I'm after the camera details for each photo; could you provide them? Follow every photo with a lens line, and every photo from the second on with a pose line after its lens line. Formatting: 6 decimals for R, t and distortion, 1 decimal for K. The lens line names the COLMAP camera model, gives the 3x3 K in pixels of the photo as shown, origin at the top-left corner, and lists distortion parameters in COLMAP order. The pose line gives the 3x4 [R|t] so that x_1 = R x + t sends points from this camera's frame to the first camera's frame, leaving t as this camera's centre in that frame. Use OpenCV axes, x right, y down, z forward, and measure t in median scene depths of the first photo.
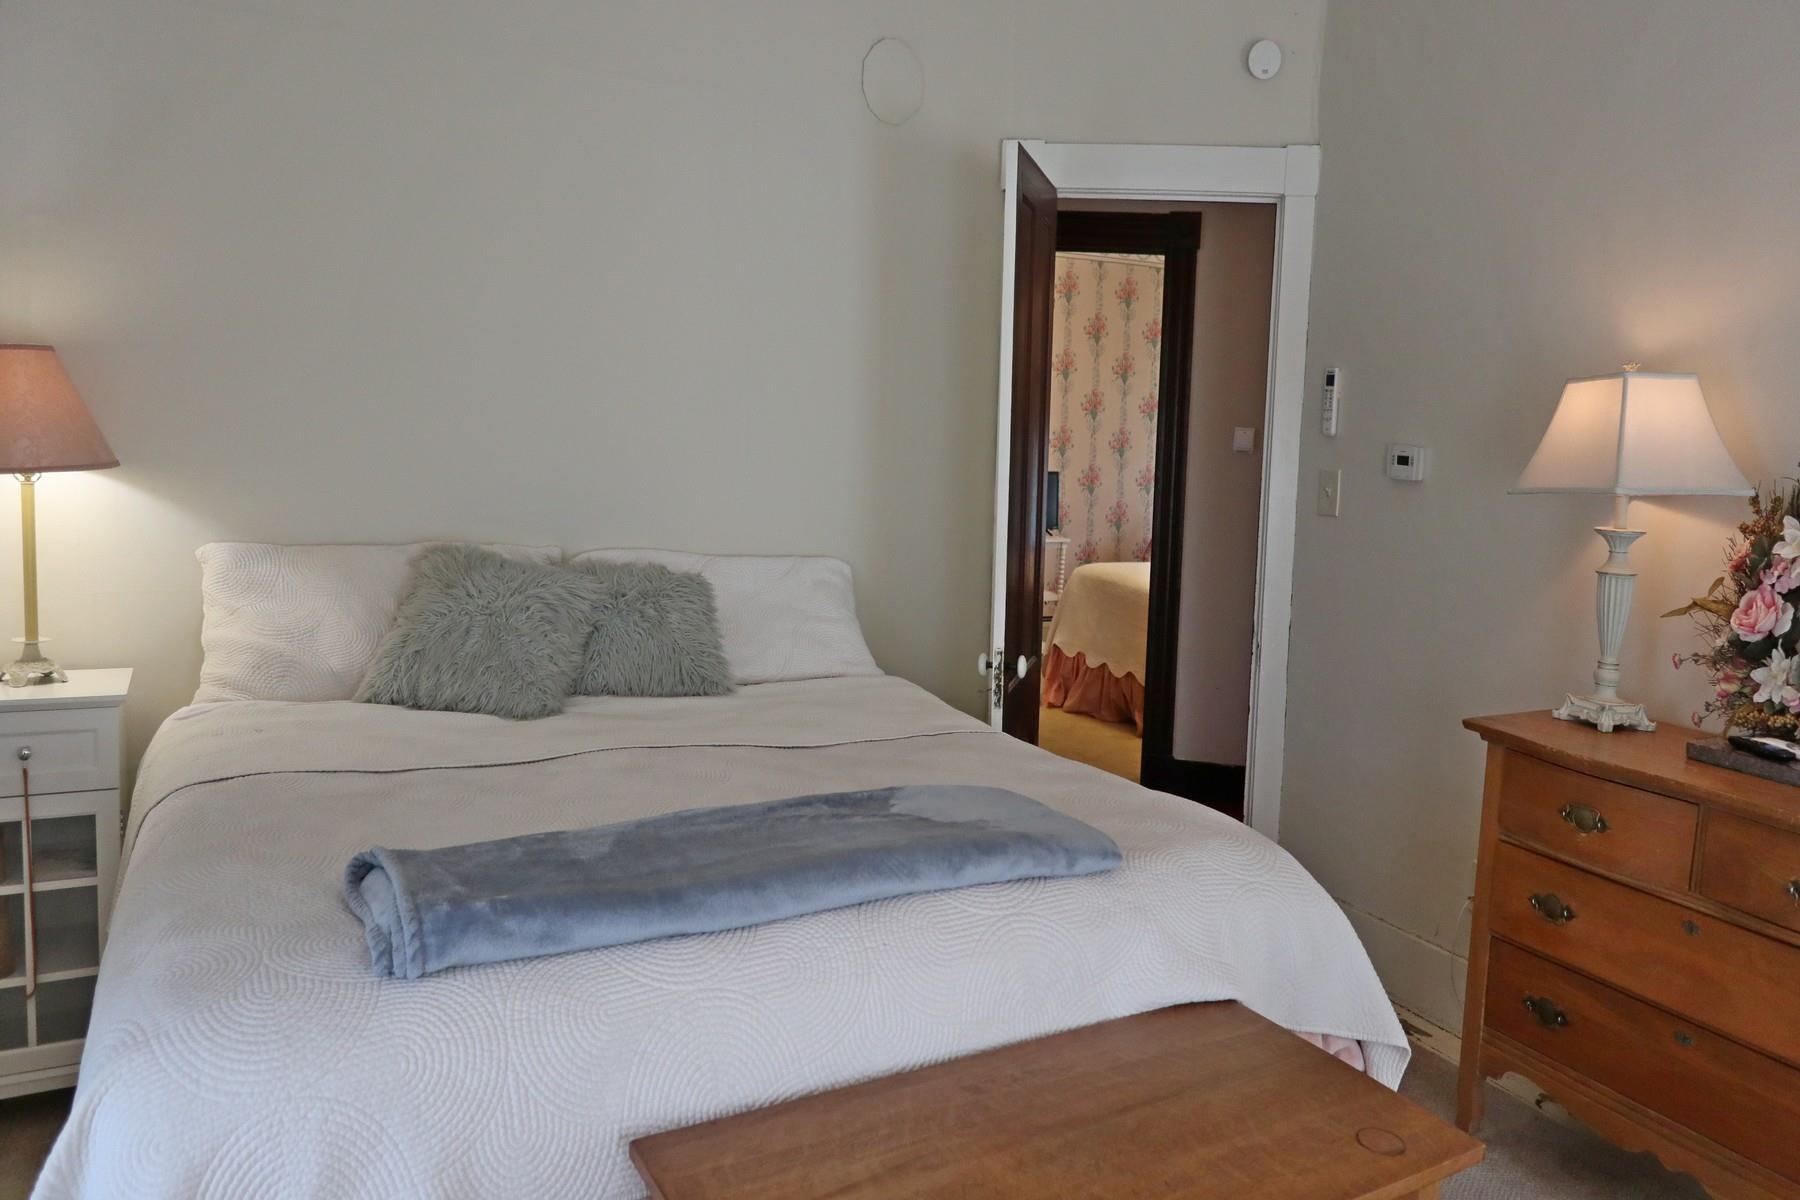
lens RADIAL K [[1263.3, 0, 894.3], [0, 1263.3, 538.8], [0, 0, 1]] dist [-0.005188, -0.001104]
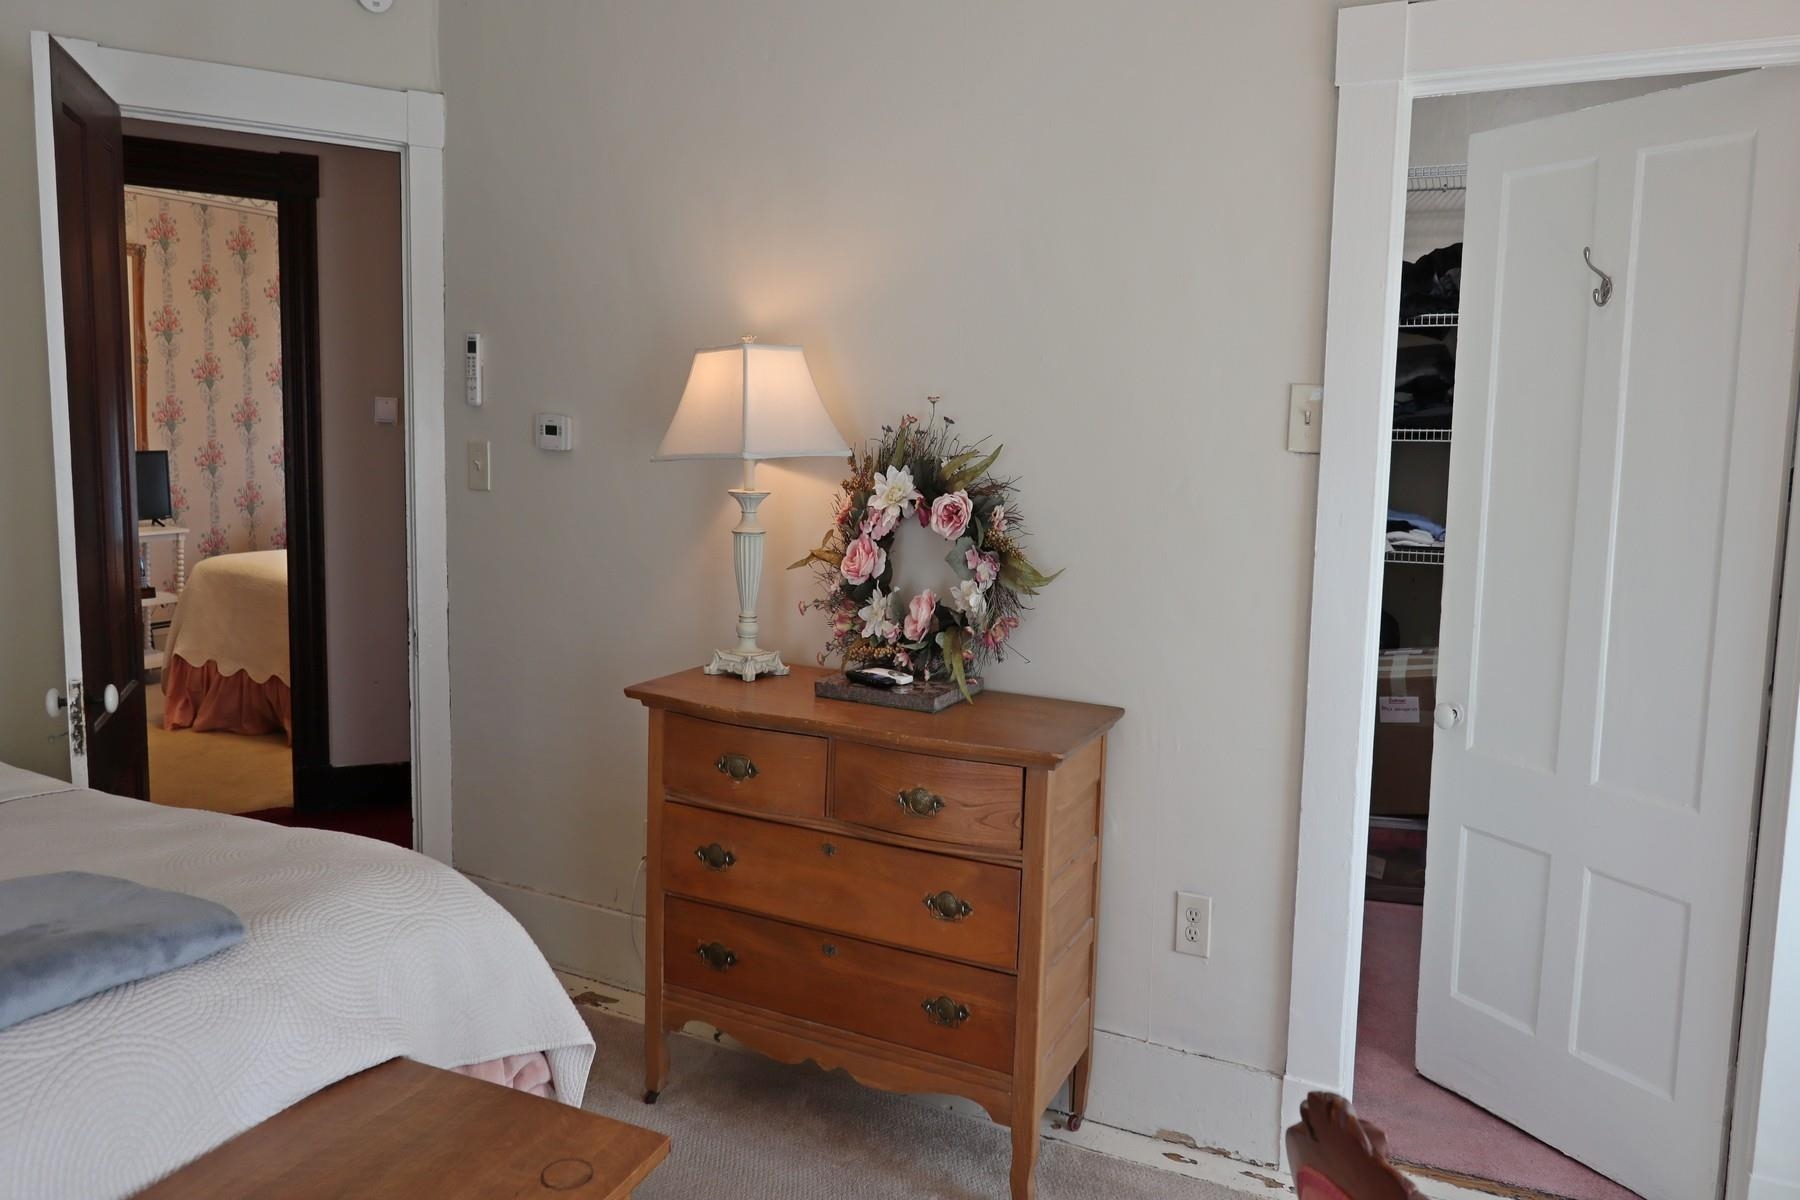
lens RADIAL K [[1263.3, 0, 894.3], [0, 1263.3, 538.8], [0, 0, 1]] dist [-0.005188, -0.001104]
pose [[0.802405, -0.072891, 0.592311, 0.036925], [0.057793, 0.997339, 0.044442, -0.007690], [-0.593975, -0.001429, 0.804482, 0.065346]]
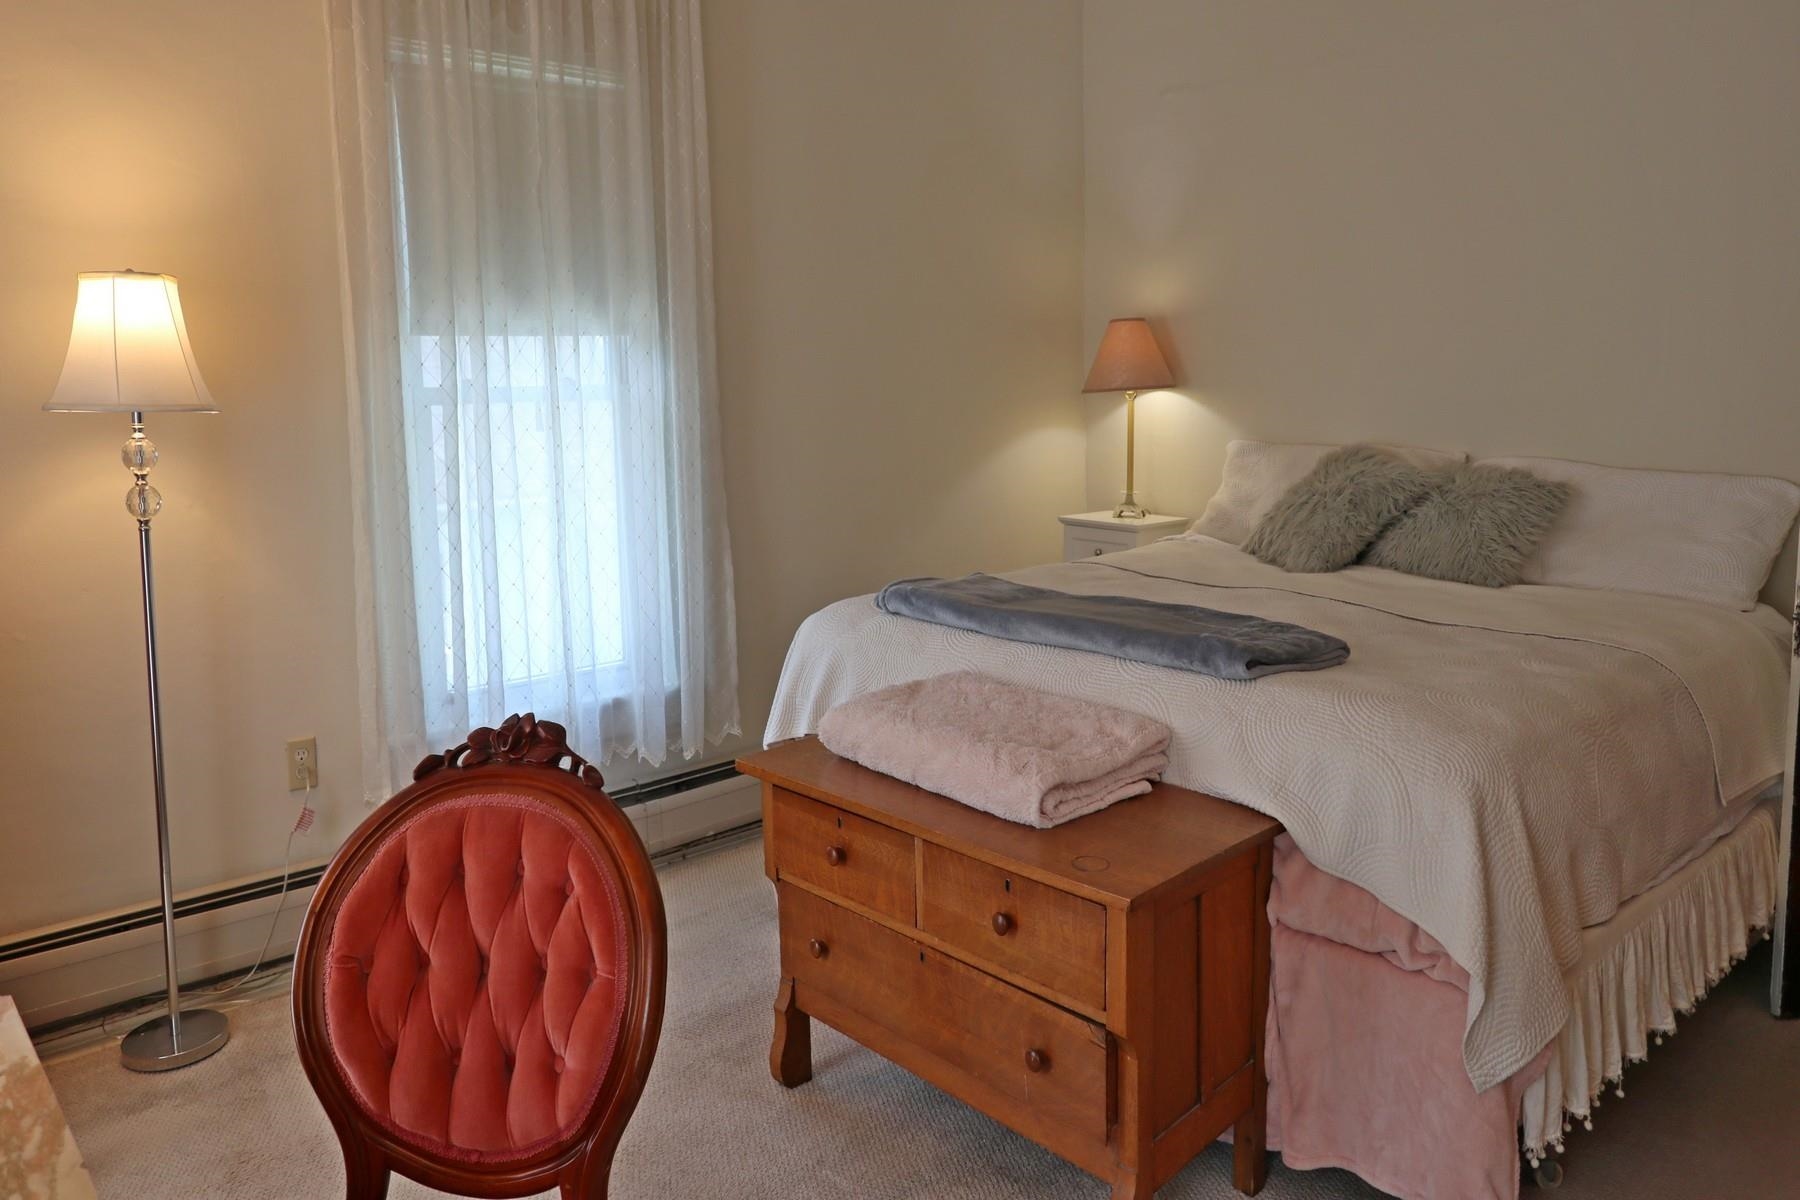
lens RADIAL K [[1263.3, 0, 894.3], [0, 1263.3, 538.8], [0, 0, 1]] dist [-0.005188, -0.001104]
pose [[0.230179, 0.080146, -0.969842, 0.834600], [-0.059040, 0.995917, 0.068288, 0.041658], [0.971356, 0.041541, 0.233971, 0.269014]]
